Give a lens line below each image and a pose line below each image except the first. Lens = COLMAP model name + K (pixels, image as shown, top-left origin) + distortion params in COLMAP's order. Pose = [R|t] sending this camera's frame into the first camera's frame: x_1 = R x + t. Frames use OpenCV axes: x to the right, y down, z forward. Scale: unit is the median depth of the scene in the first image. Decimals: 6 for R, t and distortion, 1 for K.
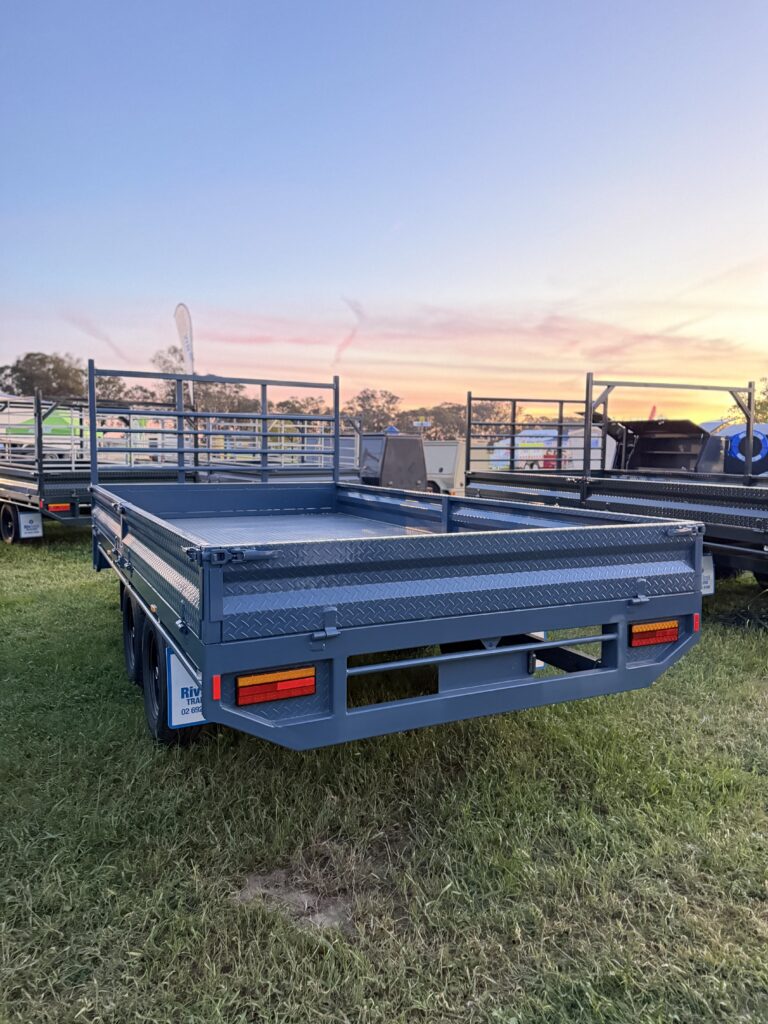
lens RADIAL K [[723.4, 0, 384.0], [0, 723.4, 512.0], [0, 0, 1]] dist [0.078365, 0.000324]
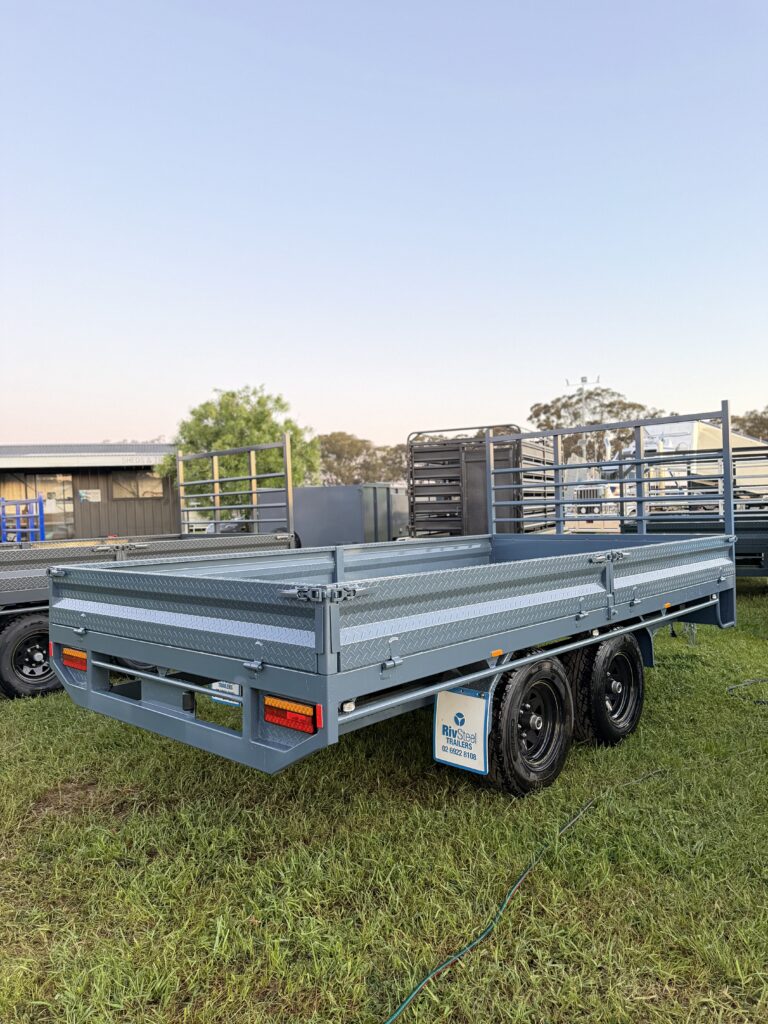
lens RADIAL K [[723.4, 0, 384.0], [0, 723.4, 512.0], [0, 0, 1]] dist [0.078365, 0.000324]
pose [[0.354905, -0.018561, -0.934718, 1.194090], [-0.045701, 0.998263, -0.037175, -0.038332], [0.933785, 0.055911, 0.353441, 0.798641]]
